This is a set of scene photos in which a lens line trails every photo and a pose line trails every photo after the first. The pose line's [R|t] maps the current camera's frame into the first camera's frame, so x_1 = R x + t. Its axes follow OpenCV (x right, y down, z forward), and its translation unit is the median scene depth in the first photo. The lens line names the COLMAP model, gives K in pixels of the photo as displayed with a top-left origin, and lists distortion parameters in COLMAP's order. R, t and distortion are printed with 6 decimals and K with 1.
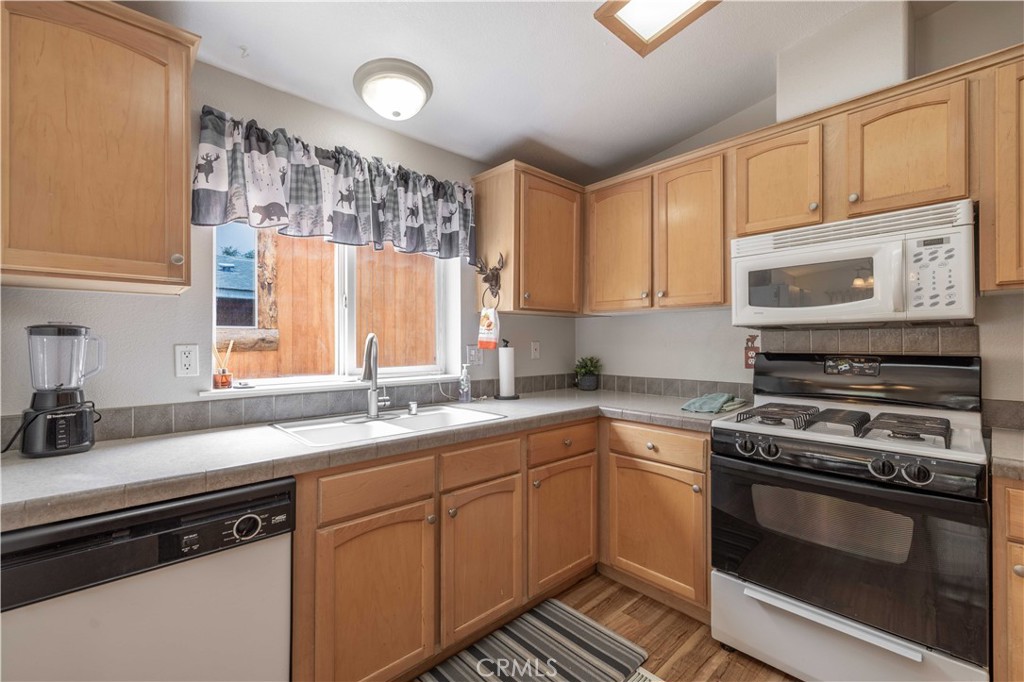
lens RADIAL K [[433.1, 0, 508.8], [0, 433.1, 339.4], [0, 0, 1]] dist [-0.002536, -0.000987]
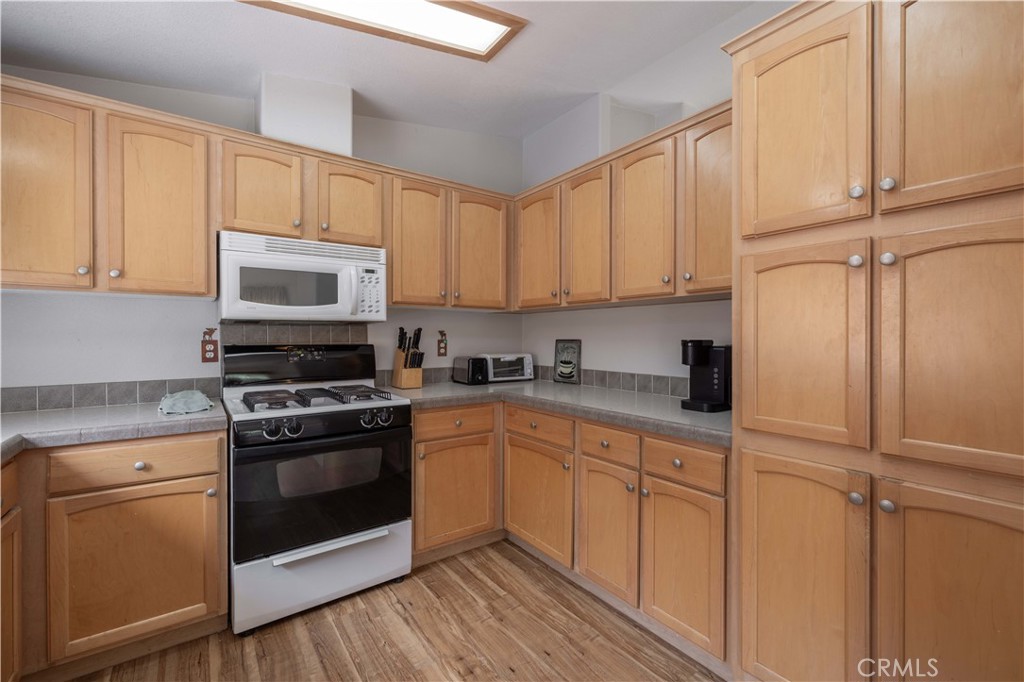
lens RADIAL K [[433.1, 0, 509.0], [0, 433.1, 339.3], [0, 0, 1]] dist [-0.002536, -0.000987]
pose [[0.112507, -0.007074, 0.993626, -0.402265], [-0.007317, 0.999942, 0.007948, 0.003084], [-0.993624, -0.008164, 0.112448, 0.251595]]
